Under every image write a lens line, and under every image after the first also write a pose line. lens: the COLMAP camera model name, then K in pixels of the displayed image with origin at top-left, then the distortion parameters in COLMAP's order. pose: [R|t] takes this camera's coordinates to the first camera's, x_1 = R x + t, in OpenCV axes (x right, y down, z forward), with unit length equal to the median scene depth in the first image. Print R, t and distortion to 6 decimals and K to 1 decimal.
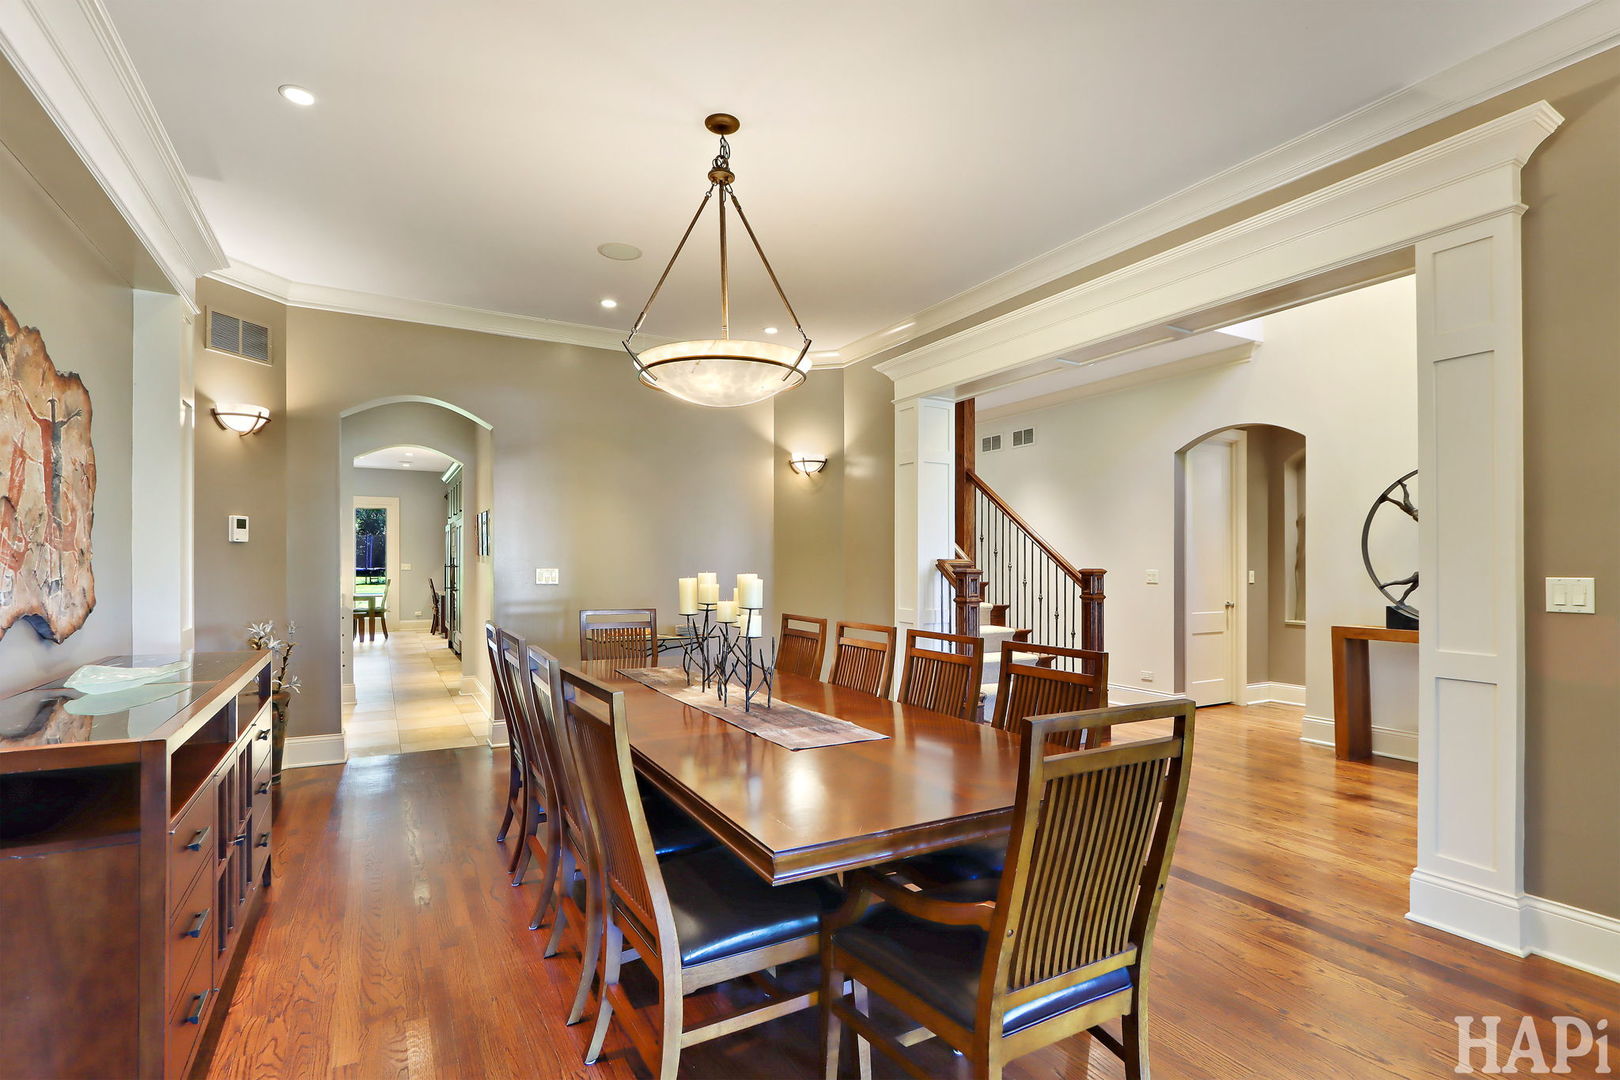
lens RADIAL K [[771.2, 0, 811.3], [0, 771.2, 563.9], [0, 0, 1]] dist [-0.014776, -0.000418]
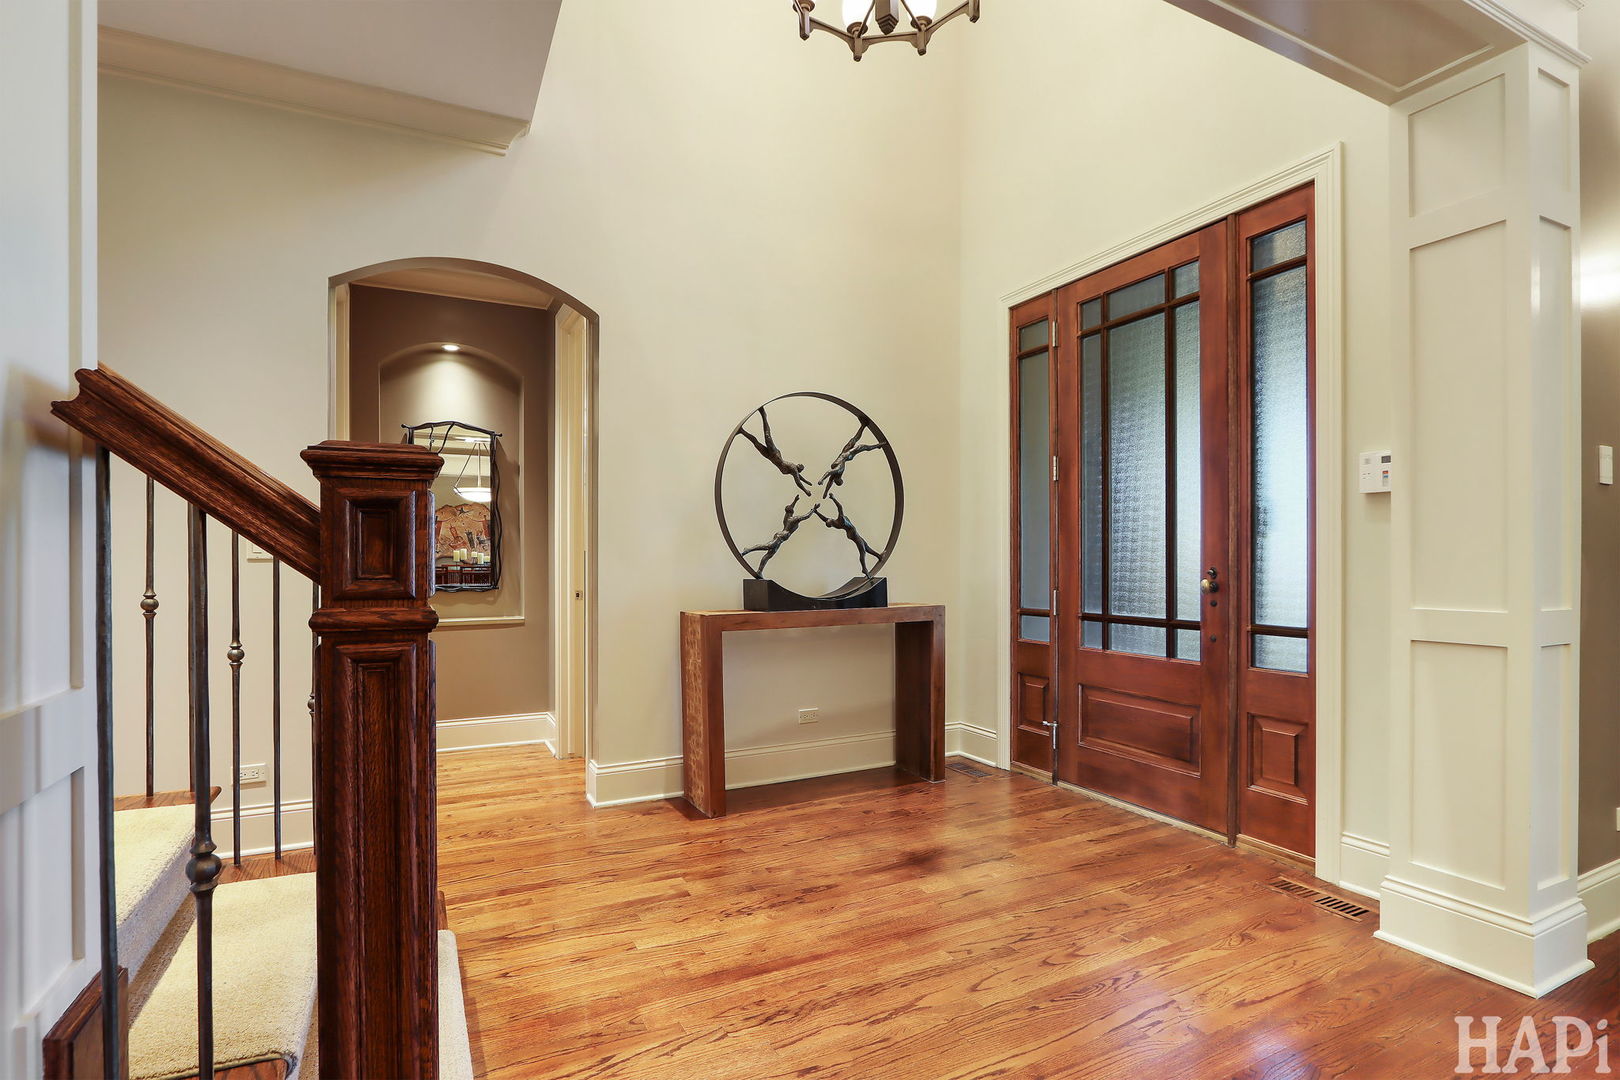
lens RADIAL K [[771.2, 0, 811.3], [0, 771.2, 563.9], [0, 0, 1]] dist [-0.014776, -0.000418]
pose [[0.040204, -0.009023, 0.999151, 0.039506], [-0.001060, 0.999958, 0.009073, 0.037326], [-0.999191, -0.001423, 0.040193, 1.001643]]
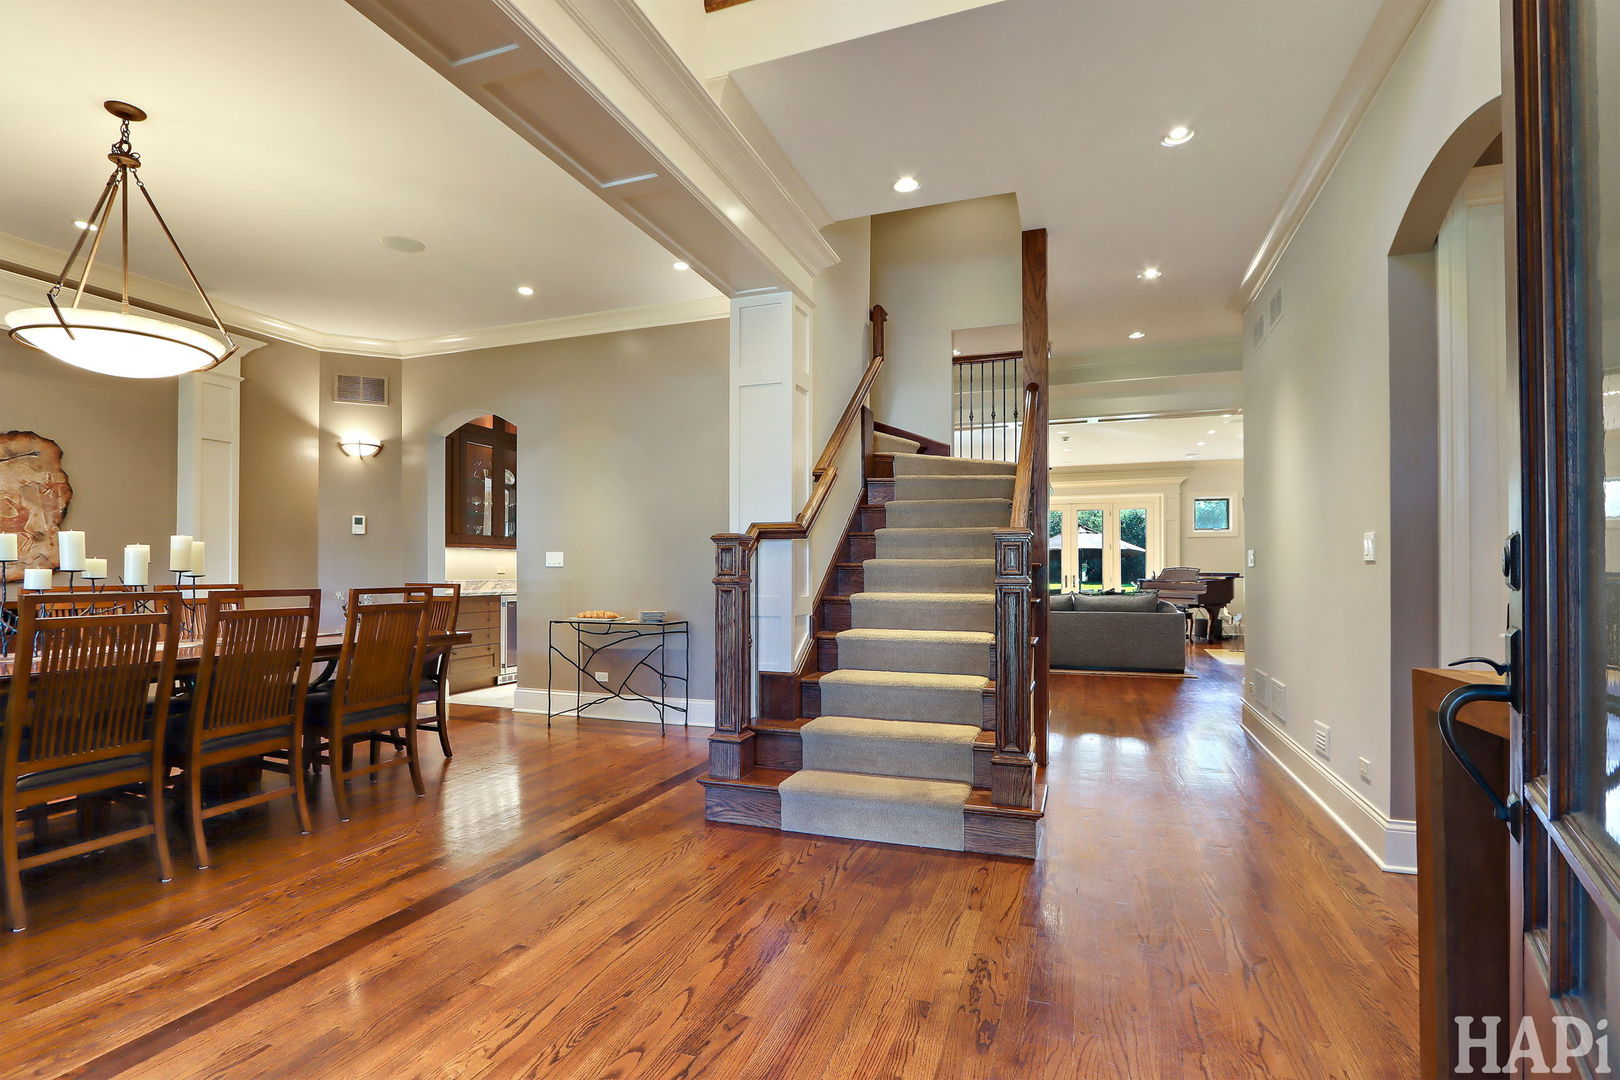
lens RADIAL K [[771.2, 0, 811.3], [0, 771.2, 563.9], [0, 0, 1]] dist [-0.014776, -0.000418]
pose [[0.658390, -0.011351, -0.752592, 0.863945], [0.004483, 0.999928, -0.011160, 0.046306], [0.752664, 0.003974, 0.658393, 0.686240]]
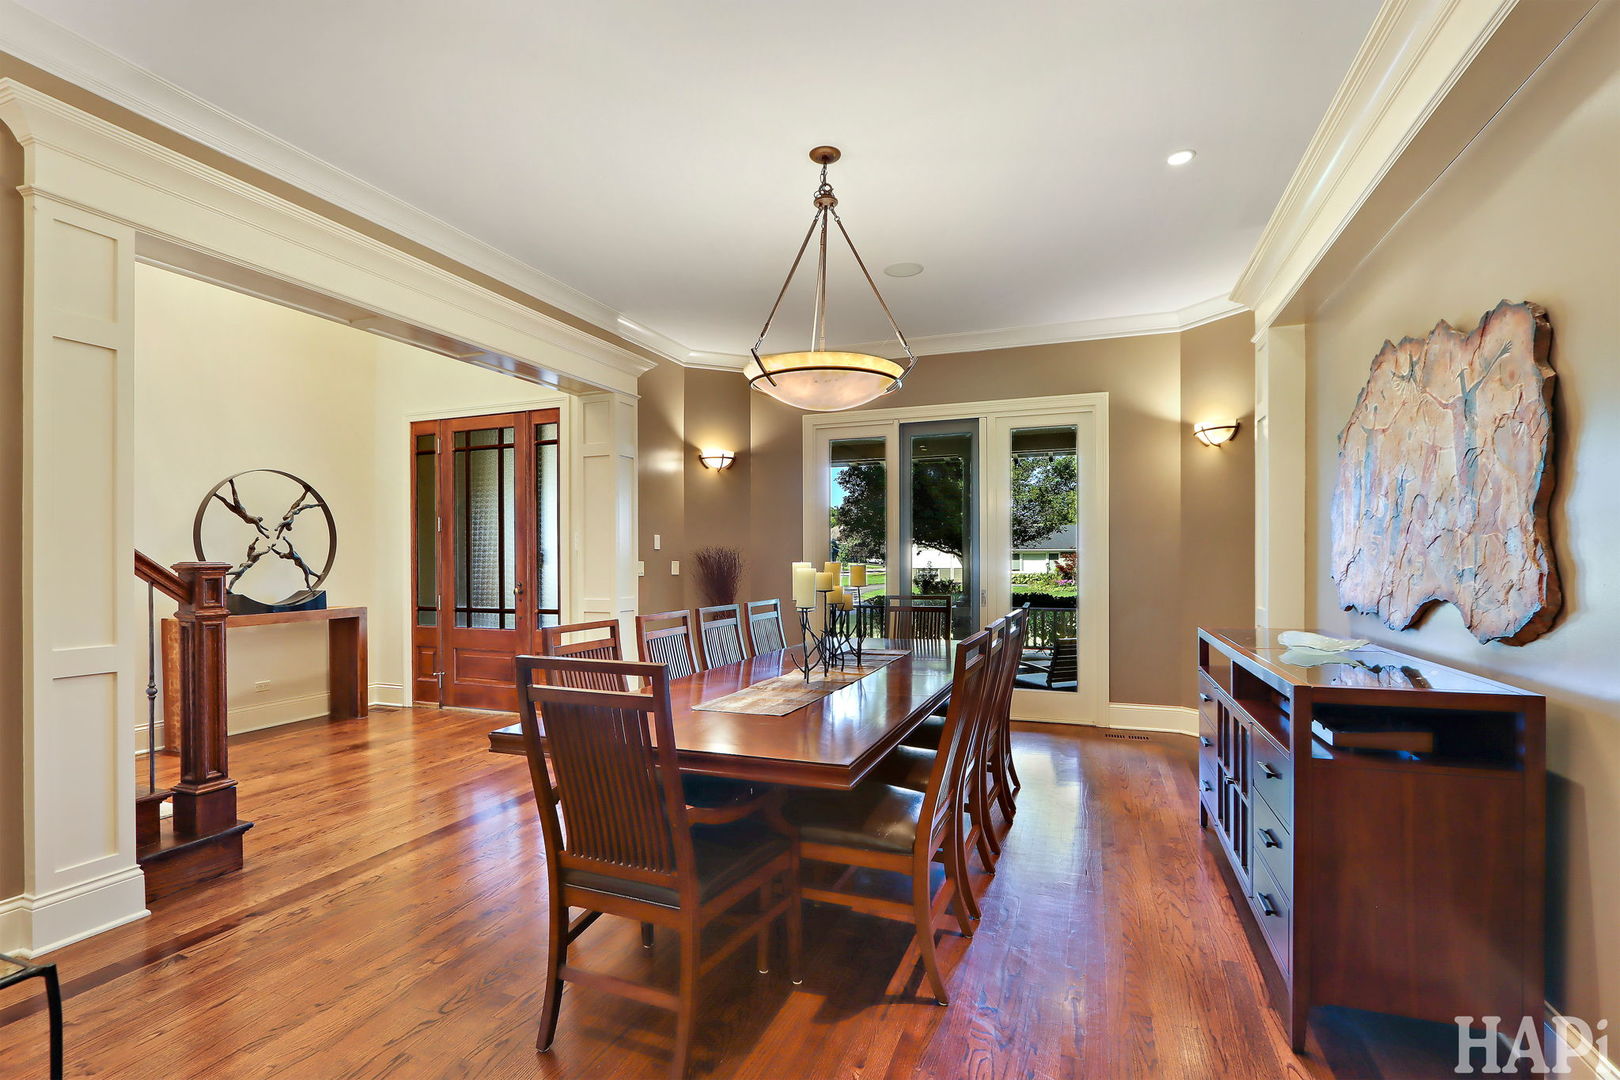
lens RADIAL K [[771.2, 0, 811.3], [0, 771.2, 563.9], [0, 0, 1]] dist [-0.014776, -0.000418]
pose [[-0.639692, -0.008088, 0.768588, -0.649999], [-0.002105, 0.999959, 0.008771, 0.000992], [-0.768628, 0.003992, -0.639683, 1.152721]]
